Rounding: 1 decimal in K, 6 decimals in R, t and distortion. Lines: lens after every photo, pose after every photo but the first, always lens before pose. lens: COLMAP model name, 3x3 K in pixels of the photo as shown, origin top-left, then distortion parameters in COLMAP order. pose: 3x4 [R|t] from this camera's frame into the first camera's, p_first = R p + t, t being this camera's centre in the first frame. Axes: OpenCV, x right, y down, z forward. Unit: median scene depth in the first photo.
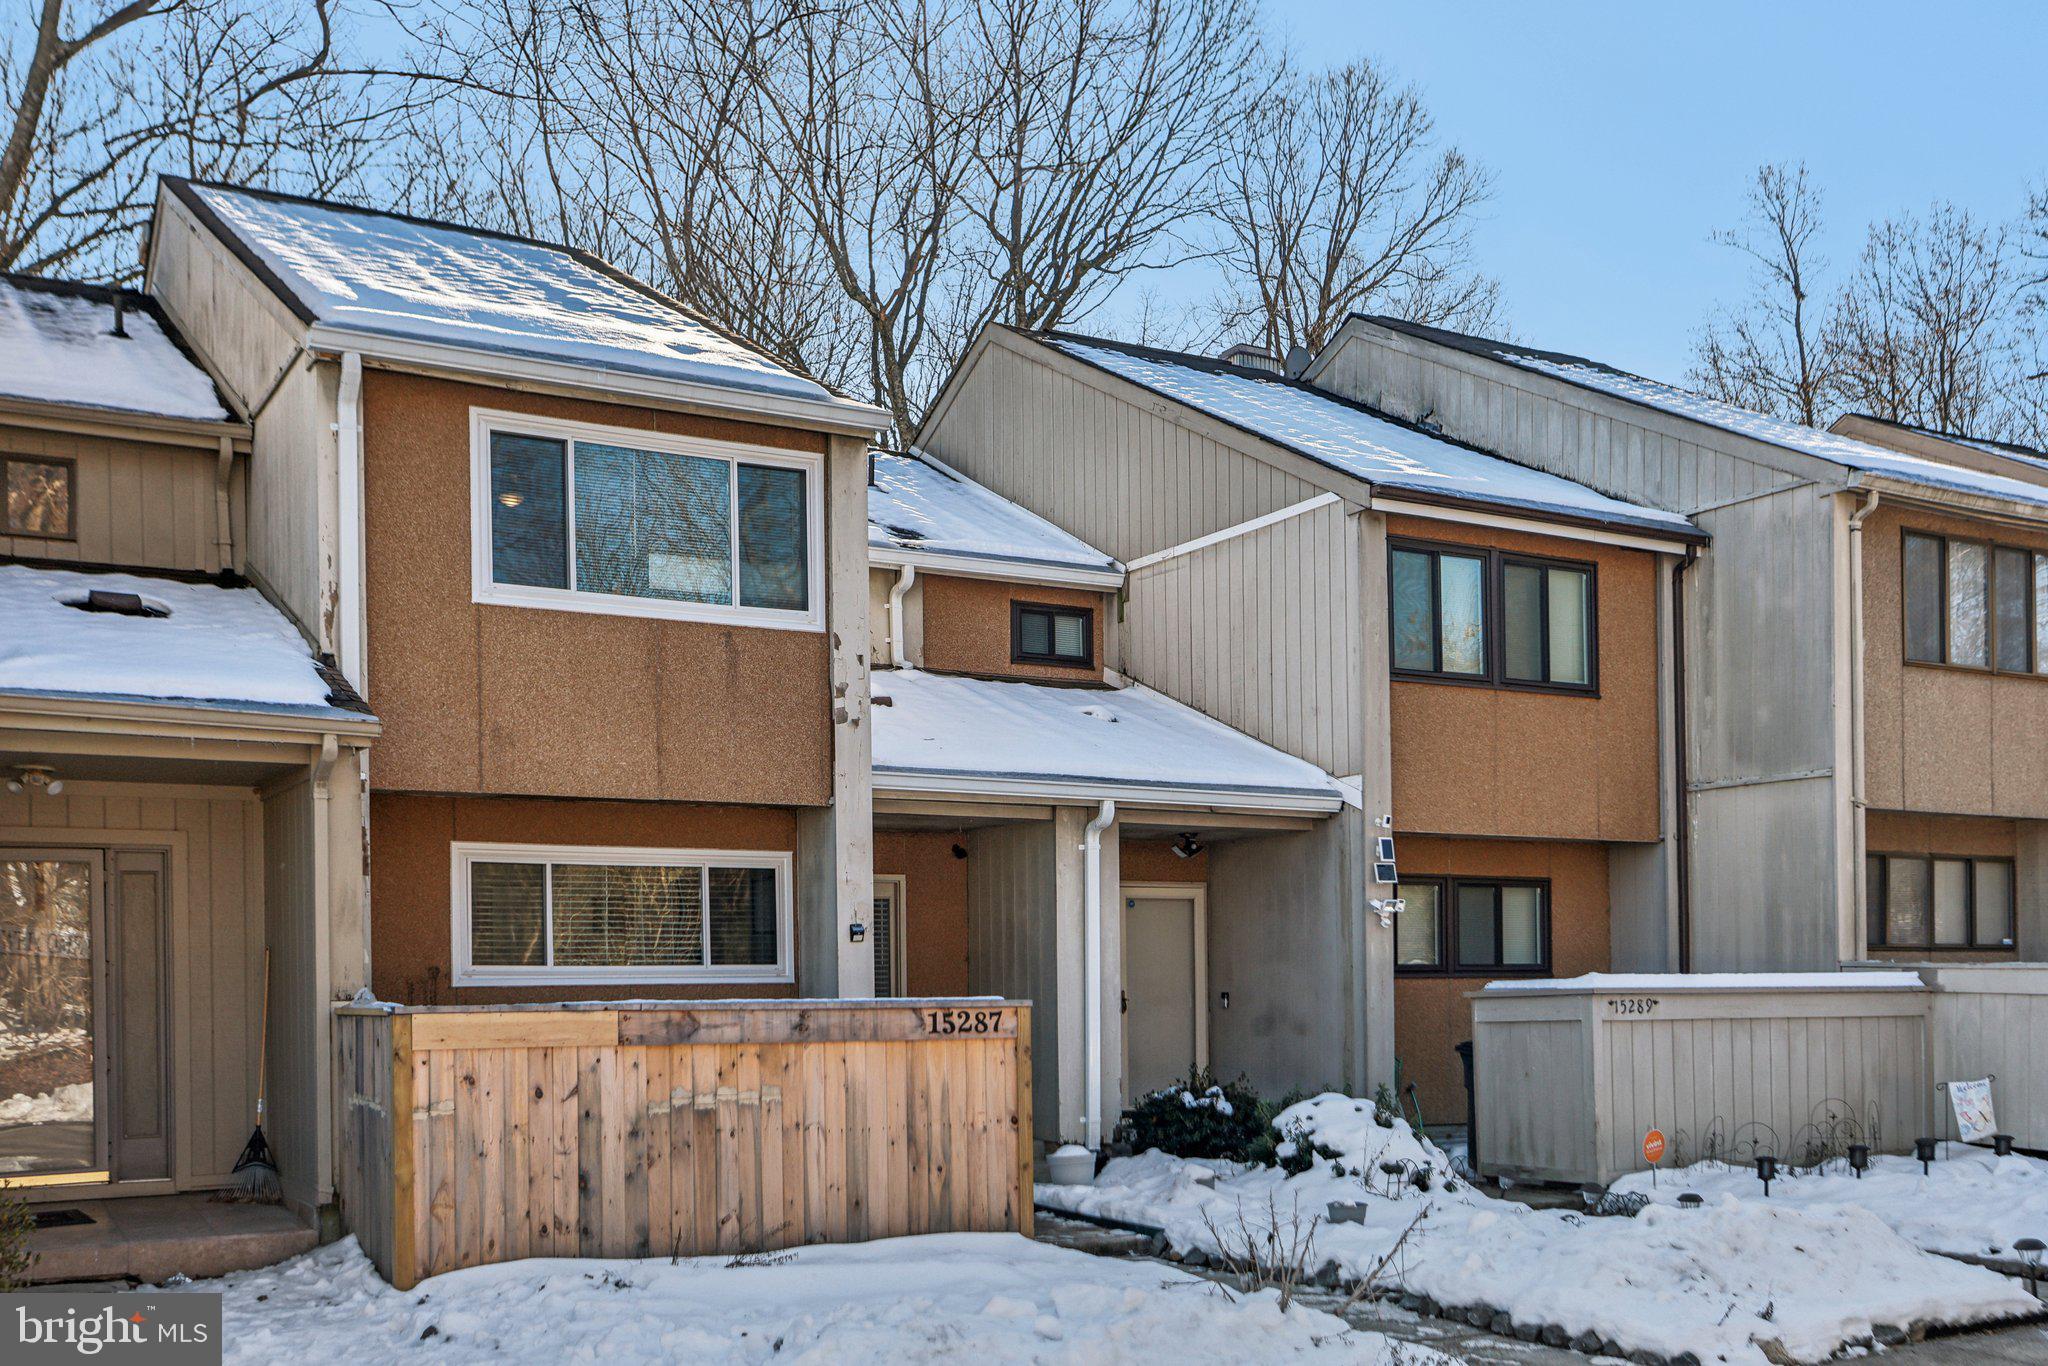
lens RADIAL K [[2036.2, 0, 1022.4], [0, 2036.2, 759.0], [0, 0, 1]] dist [-0.047713, 0.211844]
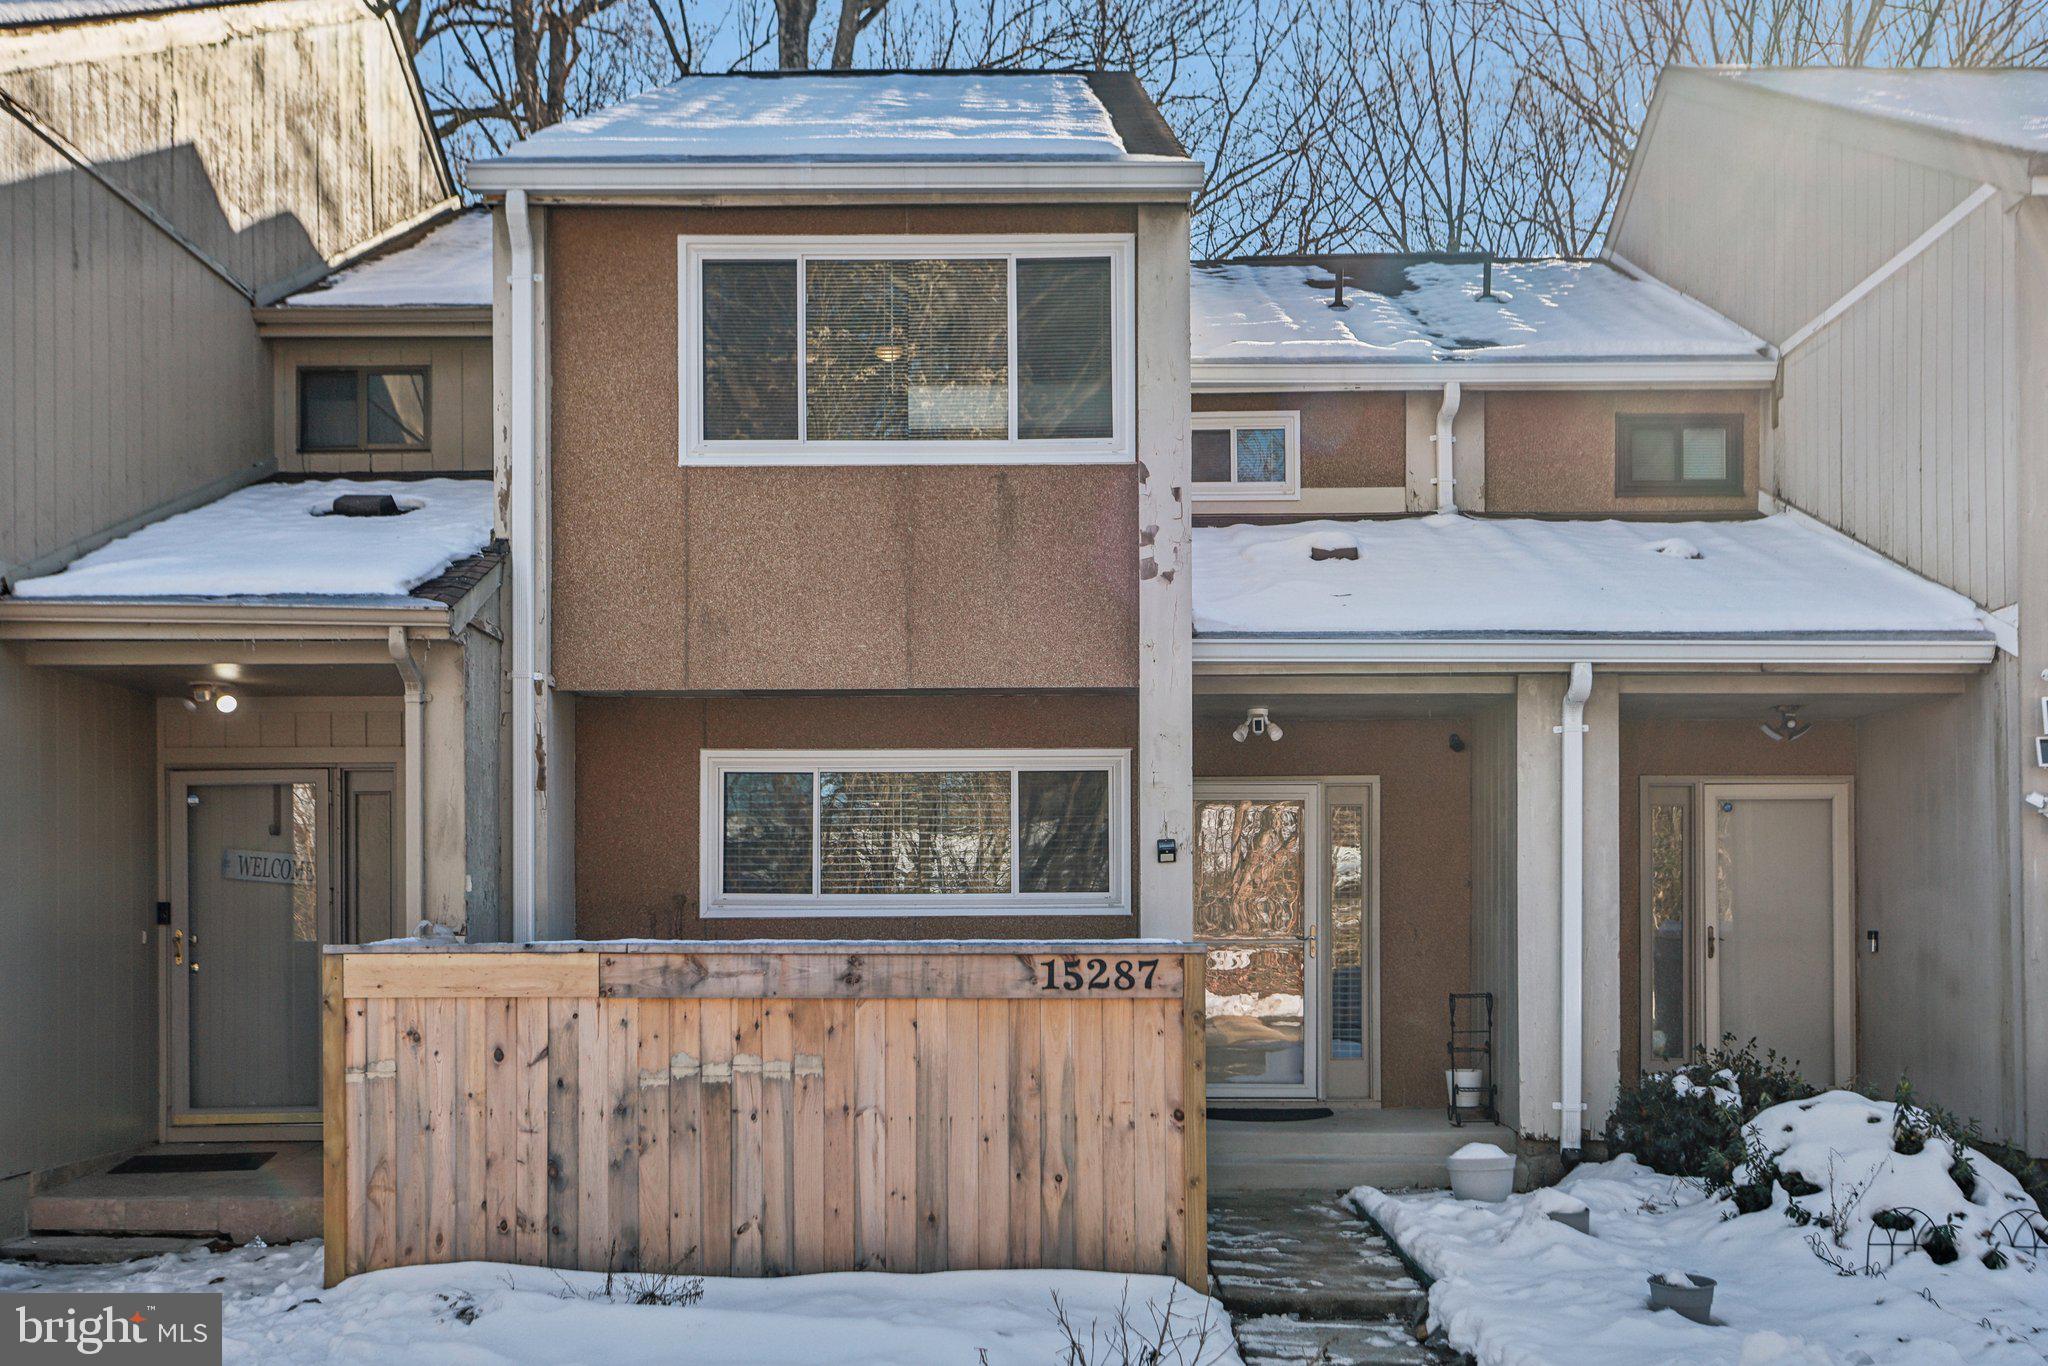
lens RADIAL K [[2036.2, 0, 1022.4], [0, 2036.2, 759.0], [0, 0, 1]] dist [-0.047713, 0.211844]
pose [[0.860447, -0.032382, -0.508511, 0.314067], [0.051609, 0.998385, 0.023749, 0.036126], [0.506920, -0.046679, 0.860728, 0.380433]]
